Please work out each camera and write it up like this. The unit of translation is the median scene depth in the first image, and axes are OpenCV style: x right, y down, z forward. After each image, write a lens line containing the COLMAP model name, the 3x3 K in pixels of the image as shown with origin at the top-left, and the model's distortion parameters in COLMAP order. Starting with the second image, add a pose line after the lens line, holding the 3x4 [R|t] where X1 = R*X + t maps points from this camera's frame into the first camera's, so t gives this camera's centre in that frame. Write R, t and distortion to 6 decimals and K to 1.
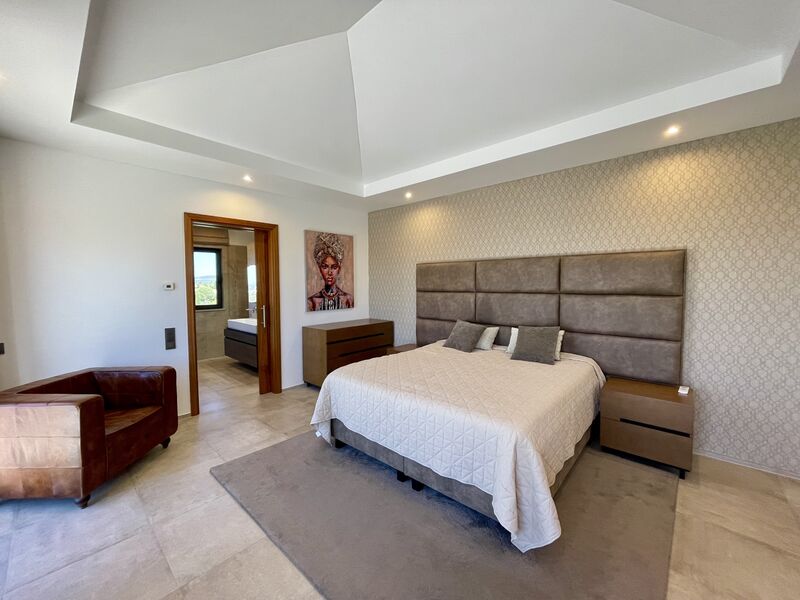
lens RADIAL K [[323.7, 0, 399.8], [0, 323.7, 301.1], [0, 0, 1]] dist [0.001005, 0.000238]
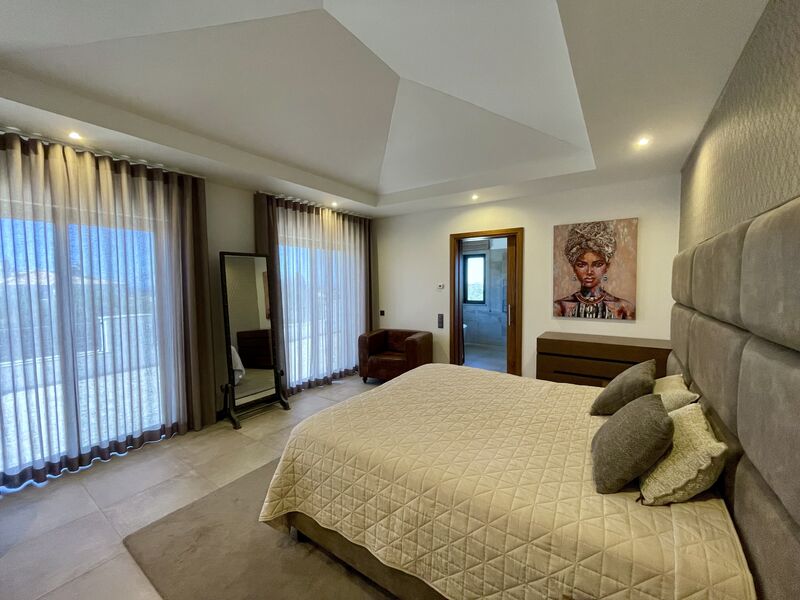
lens RADIAL K [[323.7, 0, 398.9], [0, 323.7, 297.3], [0, 0, 1]] dist [0.001005, 0.000238]
pose [[0.120748, 0.057961, -0.990990, 0.528693], [-0.046081, 0.997545, 0.052730, -0.045832], [0.991613, 0.039298, 0.123122, 0.440172]]
